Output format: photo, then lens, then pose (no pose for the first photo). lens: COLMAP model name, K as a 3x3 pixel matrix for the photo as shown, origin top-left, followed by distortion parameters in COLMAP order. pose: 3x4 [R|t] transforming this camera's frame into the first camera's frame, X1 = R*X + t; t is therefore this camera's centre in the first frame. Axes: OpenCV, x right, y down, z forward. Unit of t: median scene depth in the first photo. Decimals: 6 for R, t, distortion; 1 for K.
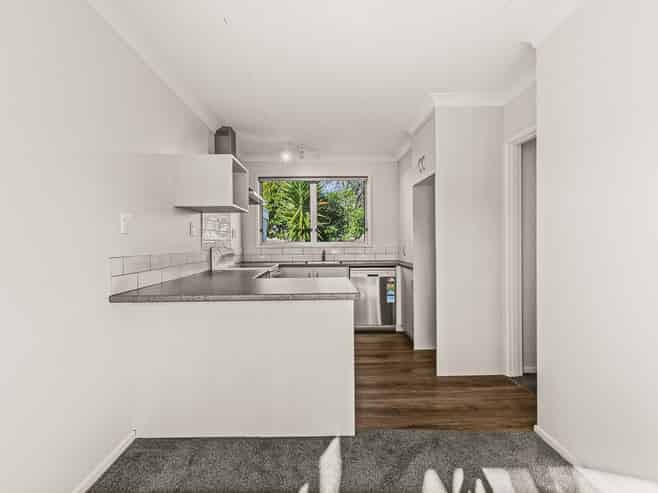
lens RADIAL K [[333.4, 0, 327.1], [0, 333.4, 239.8], [0, 0, 1]] dist [0.001050, 0.000190]
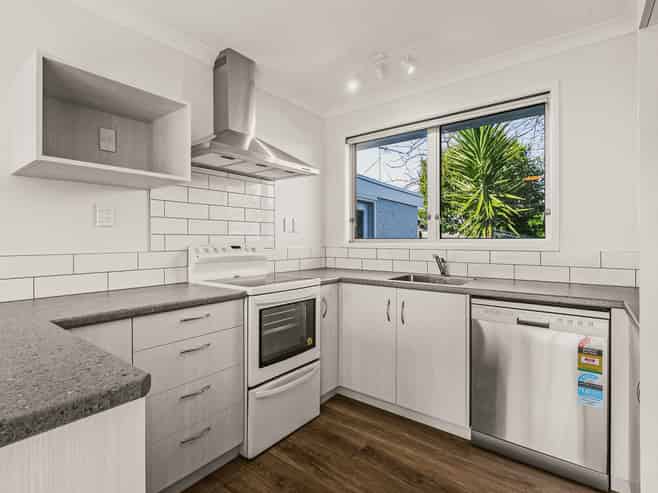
lens RADIAL K [[333.4, 0, 327.1], [0, 333.4, 239.8], [0, 0, 1]] dist [0.001050, 0.000190]
pose [[0.774673, 0.008964, -0.632298, 0.189711], [-0.003784, 0.999947, 0.009540, 0.004324], [0.632350, -0.004998, 0.774667, 0.521093]]
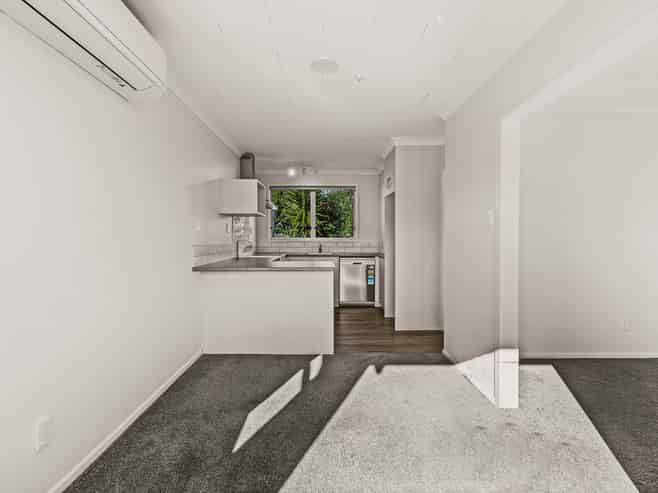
lens RADIAL K [[333.4, 0, 327.1], [0, 333.4, 239.8], [0, 0, 1]] dist [0.001050, 0.000190]
pose [[0.999924, 0.008776, -0.008640, 0.027422], [-0.008662, 0.999876, 0.013126, -0.002519], [0.008755, -0.013050, 0.999877, -0.295494]]
